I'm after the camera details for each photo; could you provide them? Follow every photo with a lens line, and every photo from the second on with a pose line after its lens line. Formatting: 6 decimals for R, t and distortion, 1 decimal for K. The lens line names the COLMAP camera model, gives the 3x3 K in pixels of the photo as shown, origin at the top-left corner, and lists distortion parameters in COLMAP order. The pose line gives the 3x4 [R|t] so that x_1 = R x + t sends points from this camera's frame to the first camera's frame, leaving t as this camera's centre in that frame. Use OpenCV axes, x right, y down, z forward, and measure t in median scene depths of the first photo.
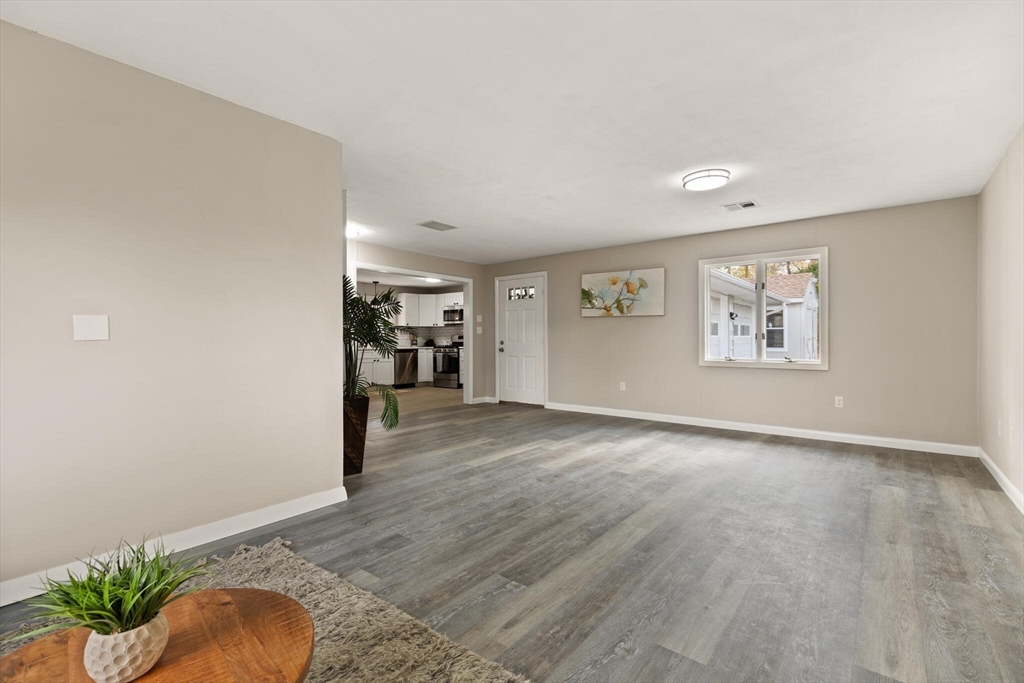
lens RADIAL K [[463.9, 0, 514.3], [0, 463.9, 338.8], [0, 0, 1]] dist [-0.003490, -0.000177]
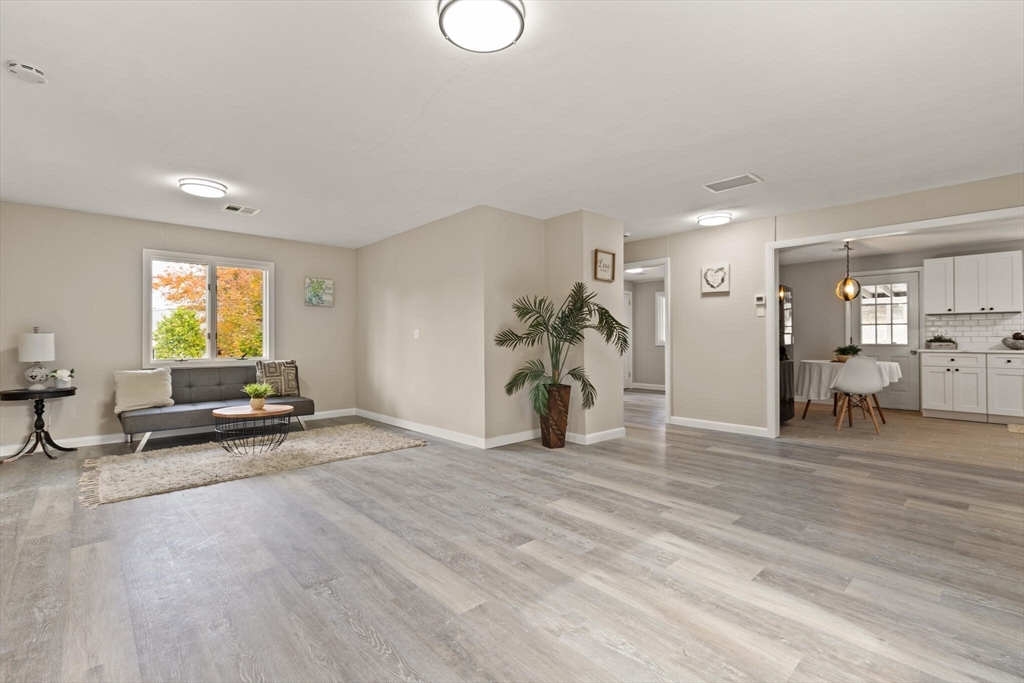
lens RADIAL K [[463.9, 0, 507.8], [0, 463.9, 335.2], [0, 0, 1]] dist [-0.003490, -0.000177]
pose [[-0.152562, -0.003495, -0.988288, 0.944469], [0.005291, 0.999977, -0.004354, -0.001443], [0.988280, -0.005894, -0.152539, 1.154929]]
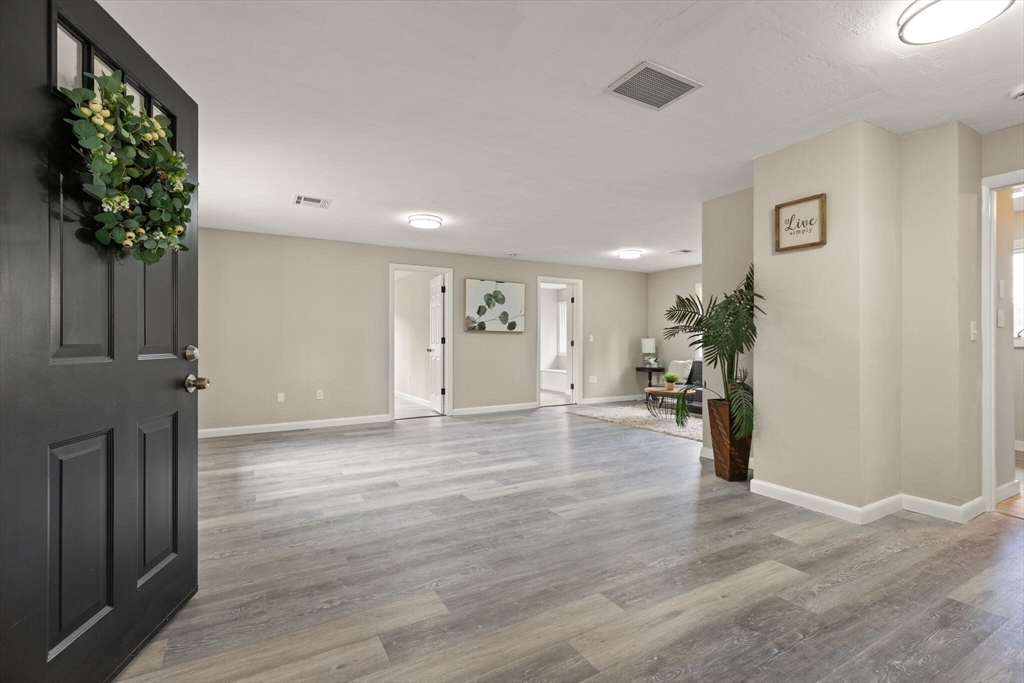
lens RADIAL K [[463.9, 0, 510.0], [0, 463.9, 344.4], [0, 0, 1]] dist [-0.003490, -0.000177]
pose [[-0.933605, 0.002618, 0.358294, -0.294449], [0.003711, 0.999990, 0.002362, 0.004265], [-0.358284, 0.003535, -0.933606, 2.237523]]
